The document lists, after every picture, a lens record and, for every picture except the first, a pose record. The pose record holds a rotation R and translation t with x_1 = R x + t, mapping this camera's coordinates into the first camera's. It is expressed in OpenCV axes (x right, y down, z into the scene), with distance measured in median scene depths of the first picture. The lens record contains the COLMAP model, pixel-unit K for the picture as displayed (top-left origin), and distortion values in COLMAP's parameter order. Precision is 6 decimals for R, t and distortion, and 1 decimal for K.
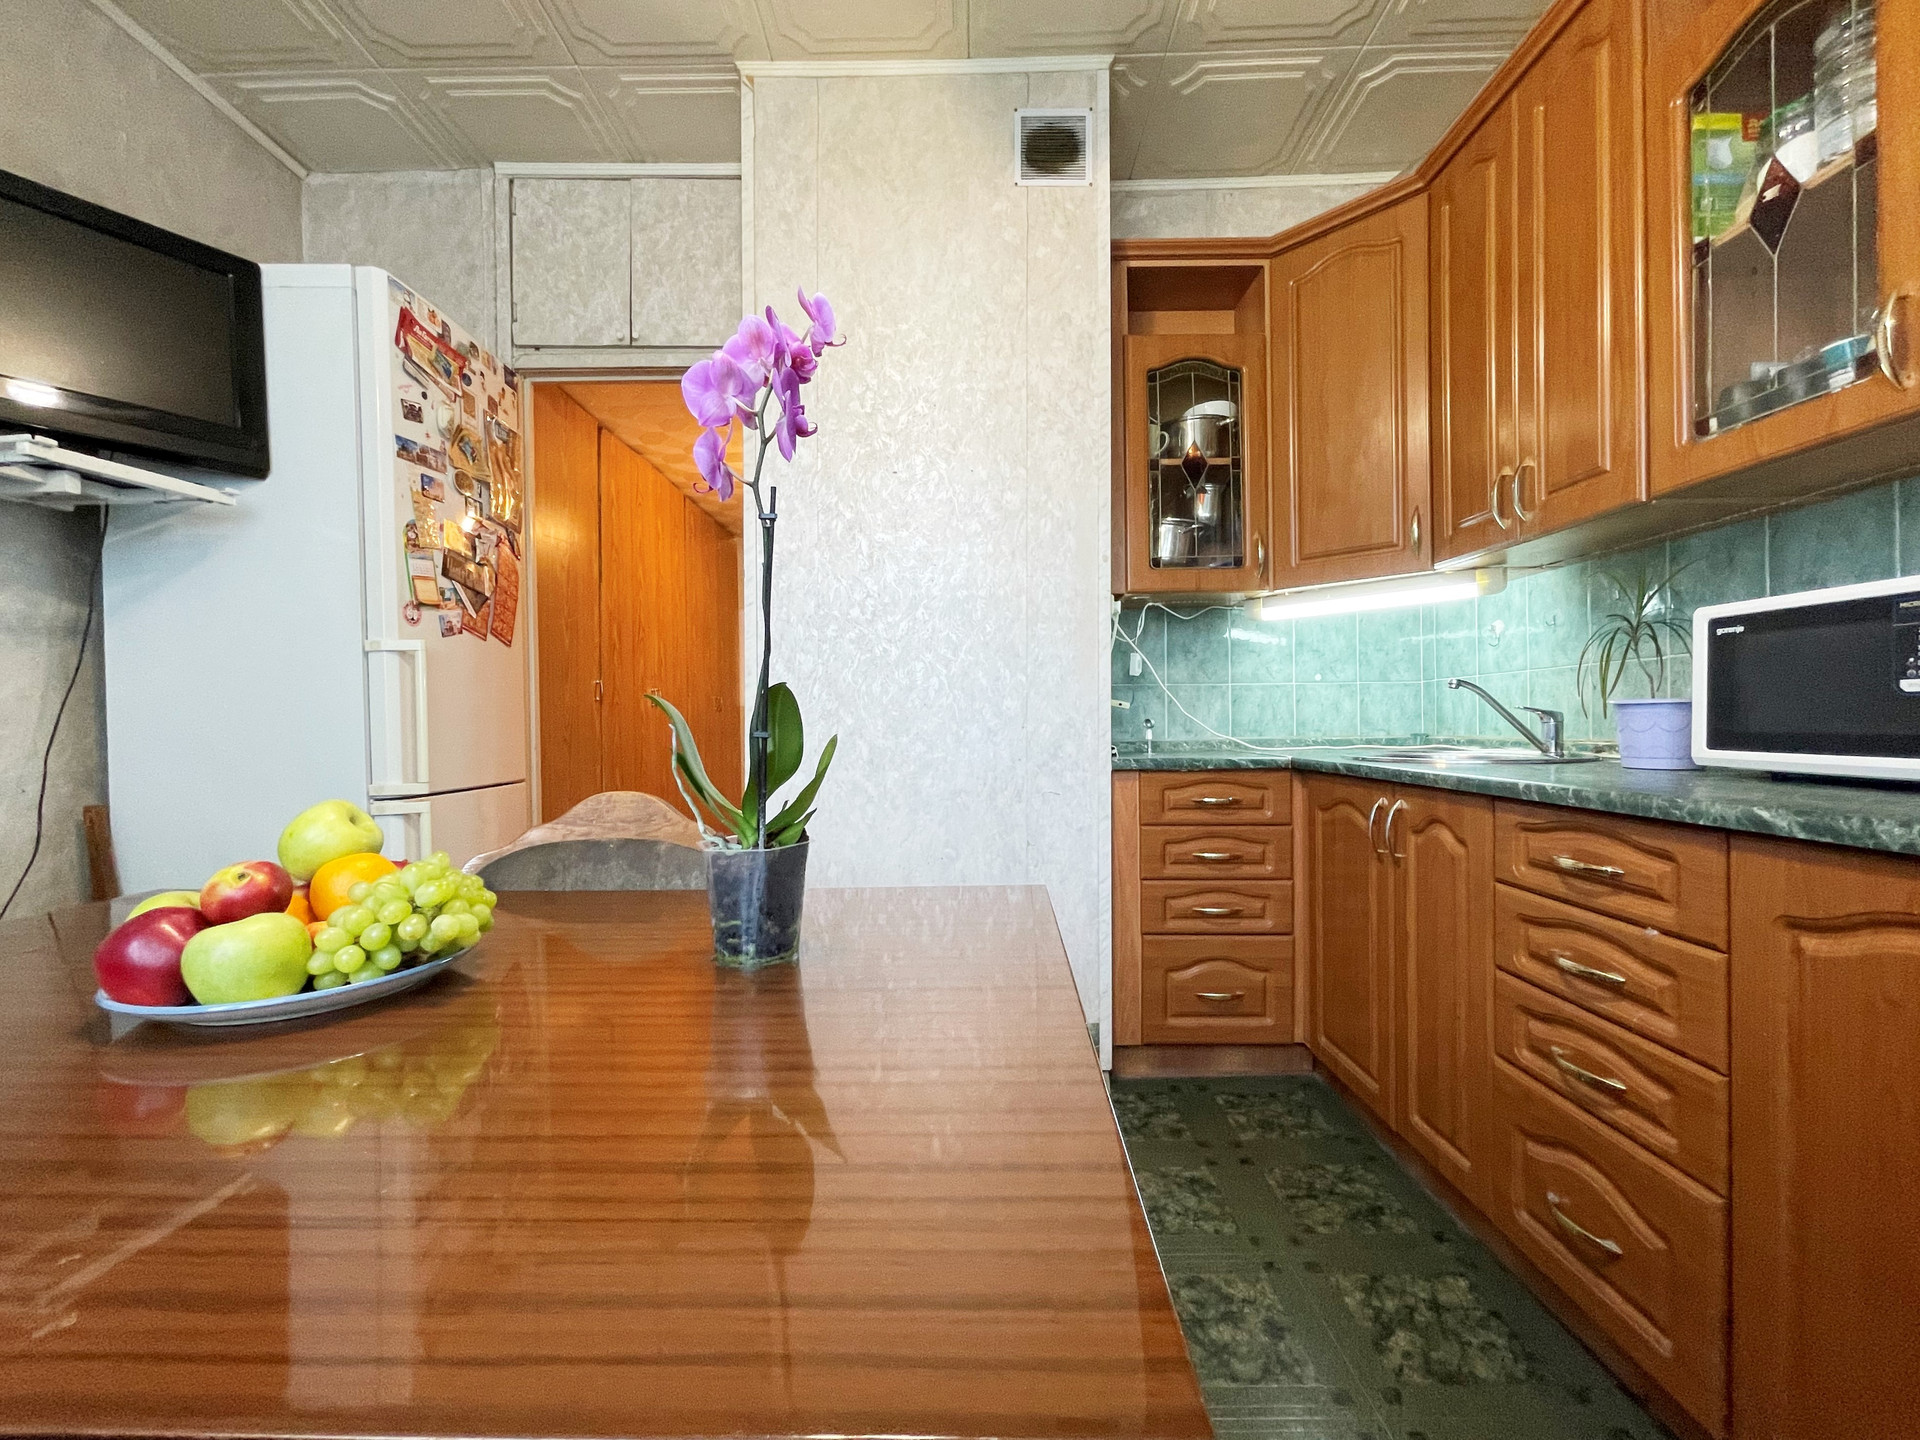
lens RADIAL K [[785.7, 0, 958.4], [0, 785.7, 725.6], [0, 0, 1]] dist [-0.002738, 0.000265]
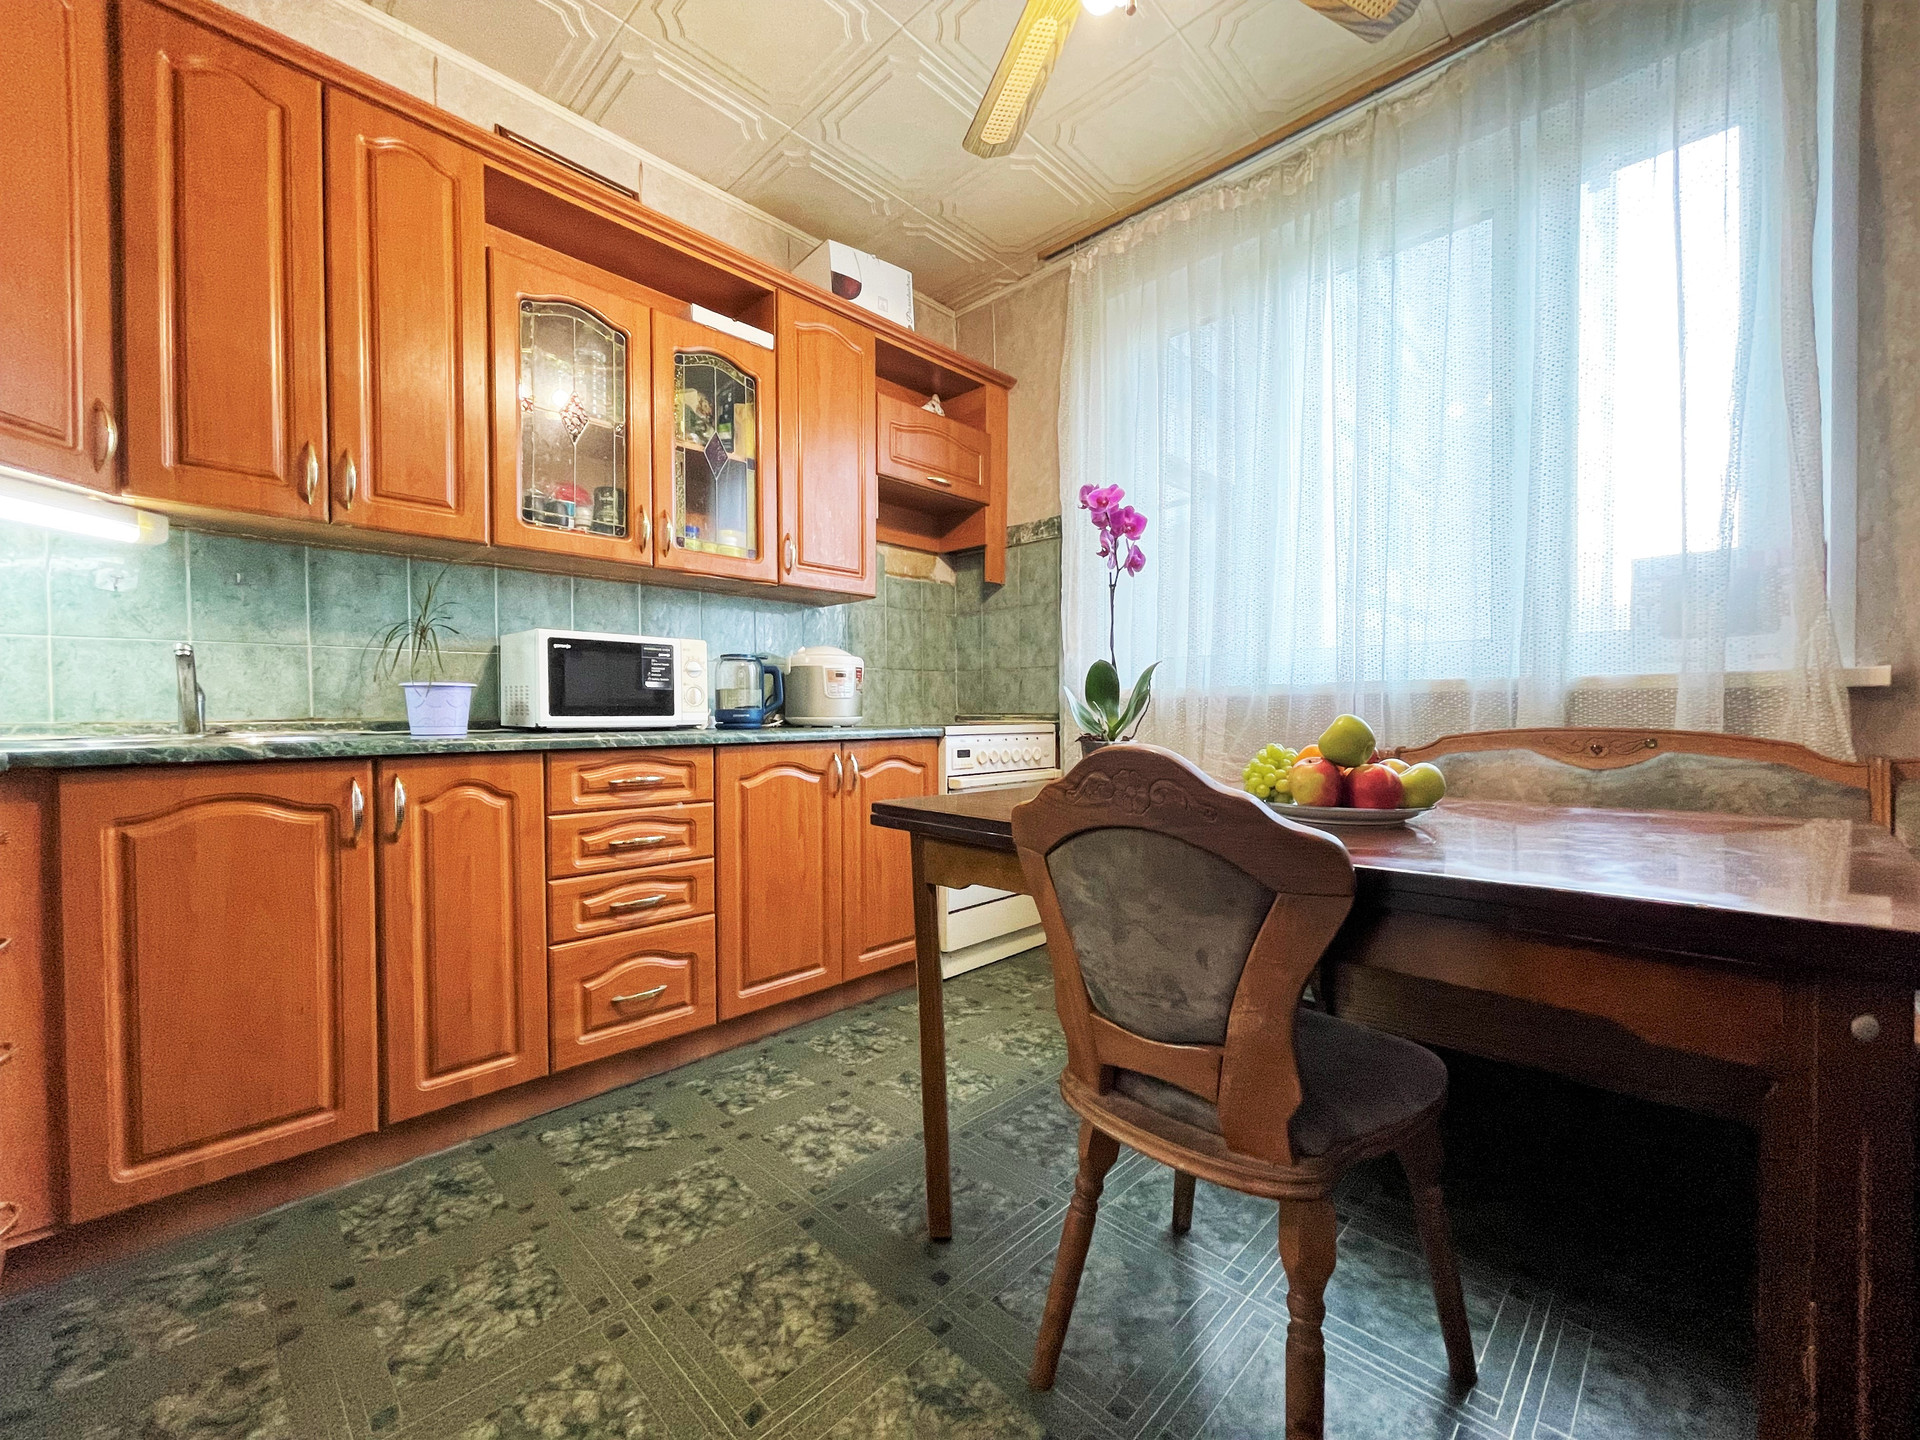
lens RADIAL K [[773.3, 0, 967.8], [0, 773.3, 725.0], [0, 0, 1]] dist [-0.002353, 0.000346]
pose [[-0.732683, 0.010337, 0.680492, -0.438264], [0.021126, 0.999748, 0.007560, 0.030462], [-0.680242, 0.019915, -0.732717, 0.883484]]
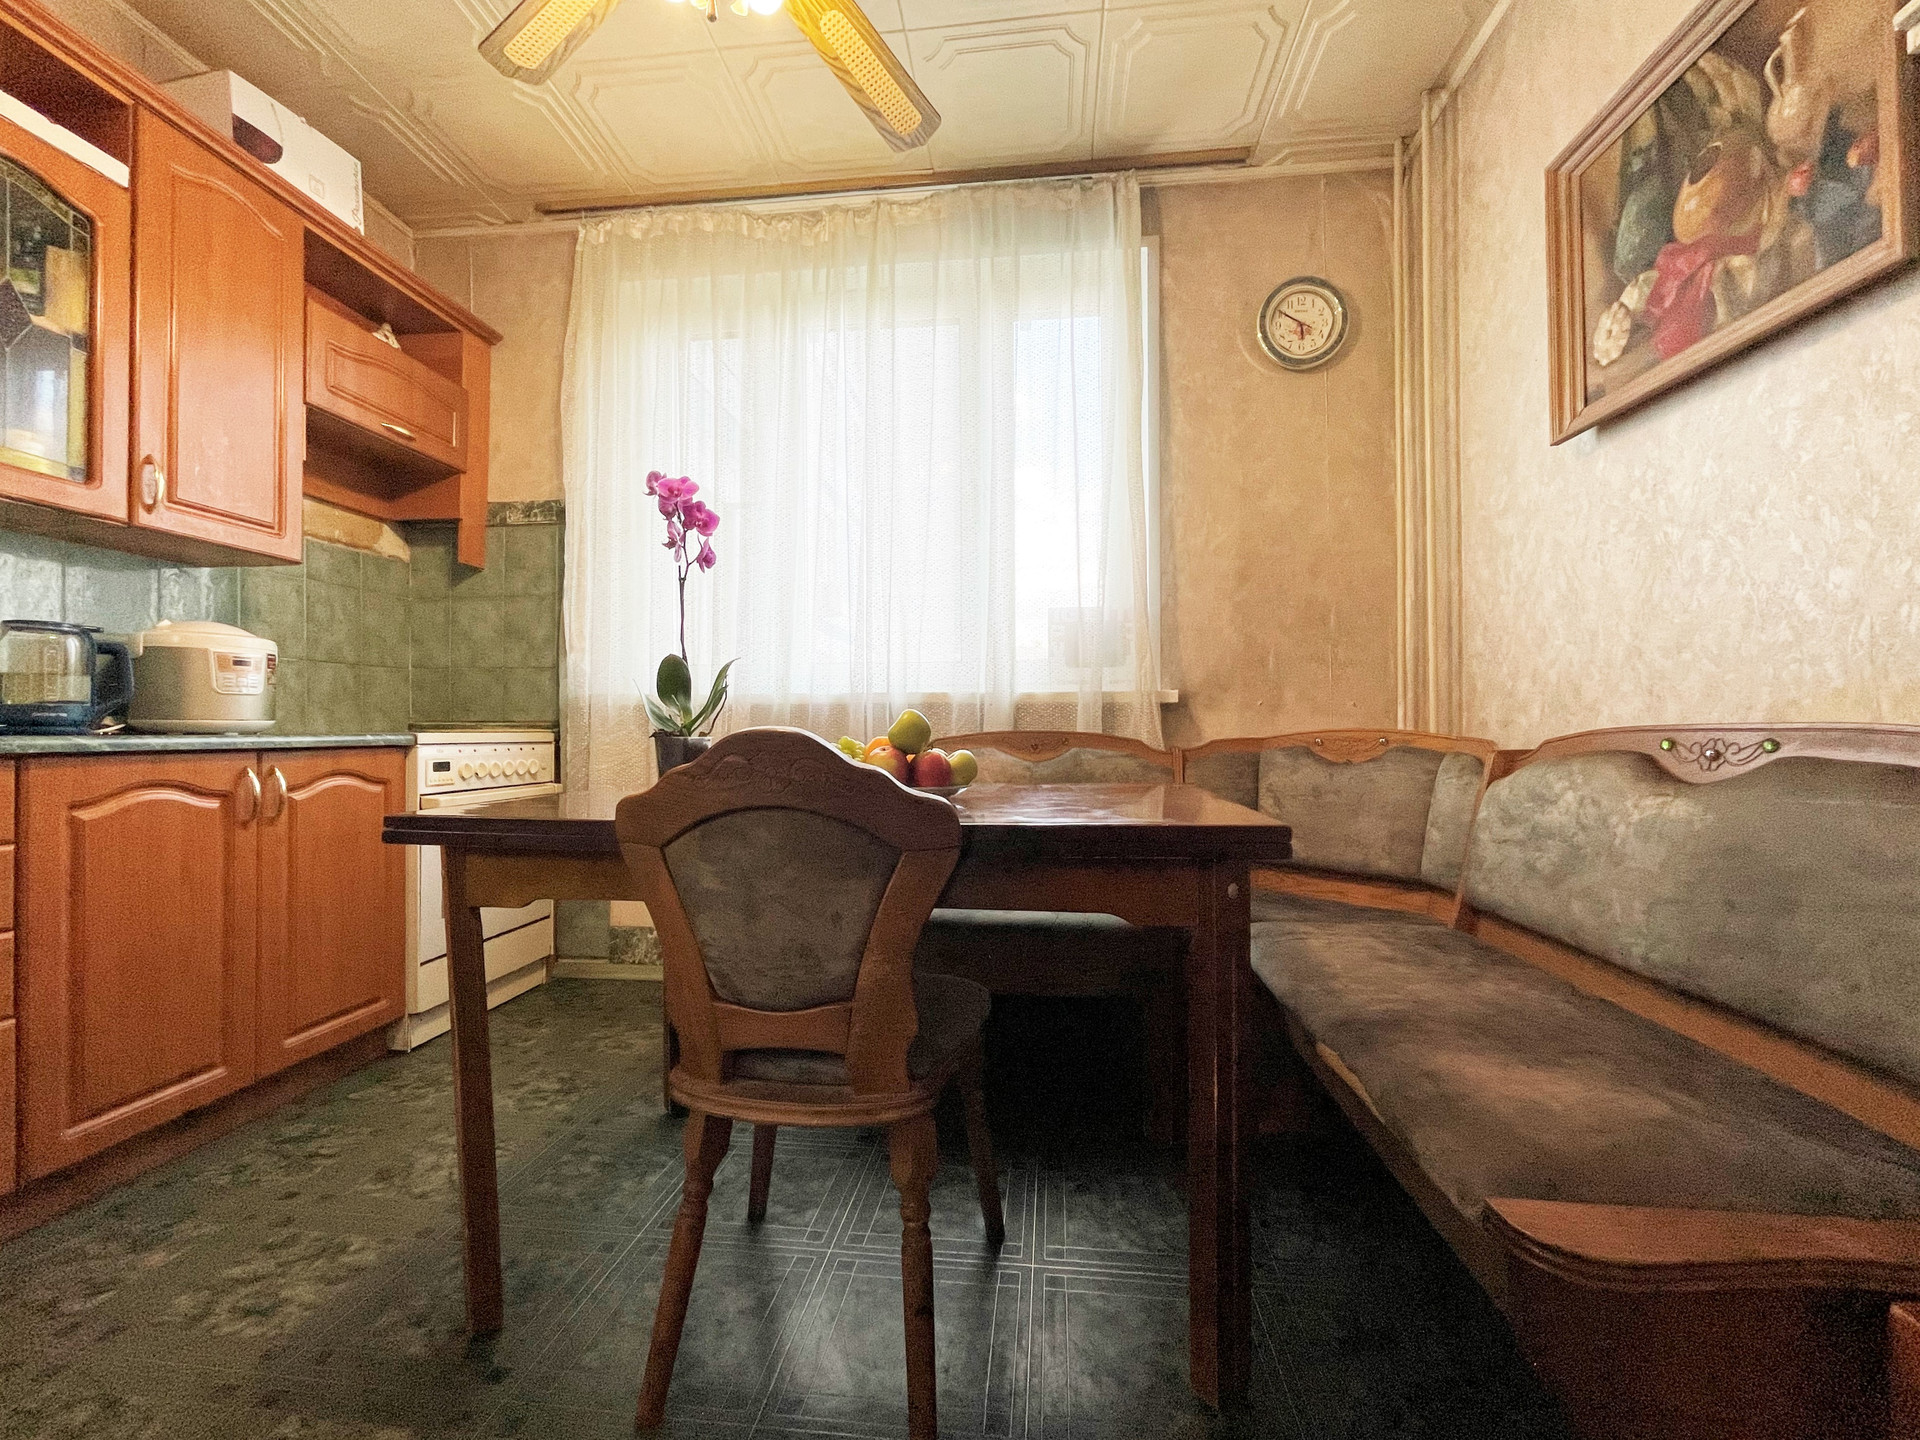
lens RADIAL K [[785.7, 0, 958.4], [0, 785.7, 725.6], [0, 0, 1]] dist [-0.002738, 0.000265]
pose [[-0.995103, 0.020129, 0.096771, -0.370059], [0.019956, 0.999797, -0.002751, 0.047836], [-0.096807, -0.000807, -0.995303, 0.943838]]
